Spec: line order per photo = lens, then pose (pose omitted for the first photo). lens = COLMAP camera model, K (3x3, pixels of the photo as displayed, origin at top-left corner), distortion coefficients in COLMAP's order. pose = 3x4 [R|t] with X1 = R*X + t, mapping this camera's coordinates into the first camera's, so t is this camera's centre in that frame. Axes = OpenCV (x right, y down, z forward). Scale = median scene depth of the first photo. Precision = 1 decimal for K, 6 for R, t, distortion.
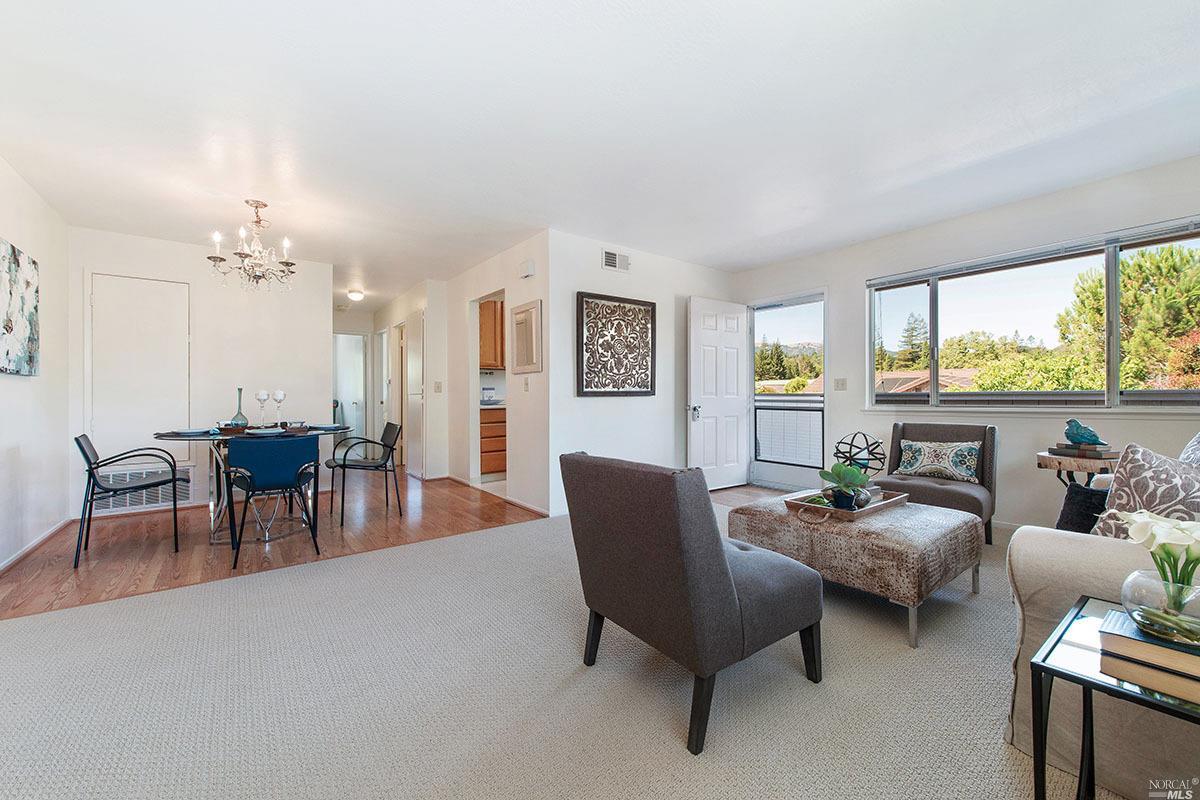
lens RADIAL K [[474.6, 0, 597.5], [0, 474.6, 390.2], [0, 0, 1]] dist [0.001477, -0.000374]
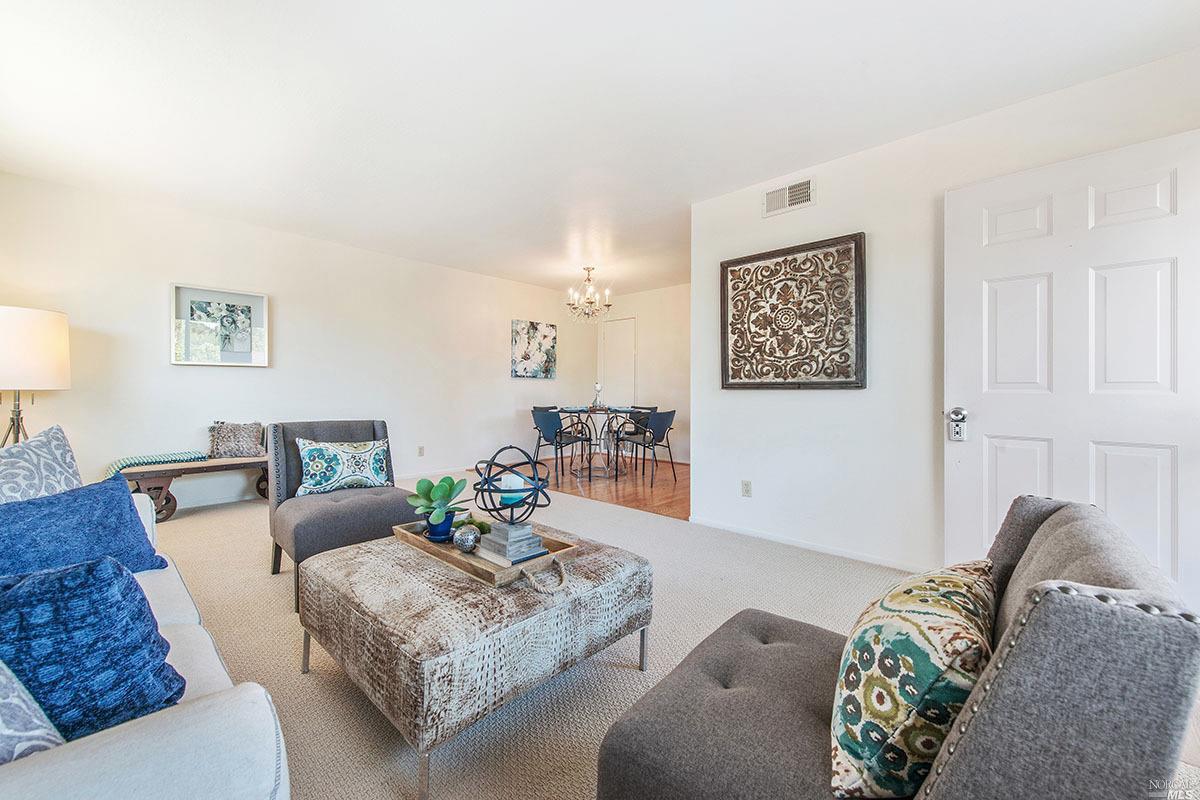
lens RADIAL K [[474.6, 0, 597.5], [0, 474.6, 390.2], [0, 0, 1]] dist [0.001477, -0.000374]
pose [[0.158627, 0.004861, -0.987327, 0.709780], [0.004561, 0.999974, 0.005656, 0.009119], [0.987328, -0.005400, 0.158601, 0.624776]]
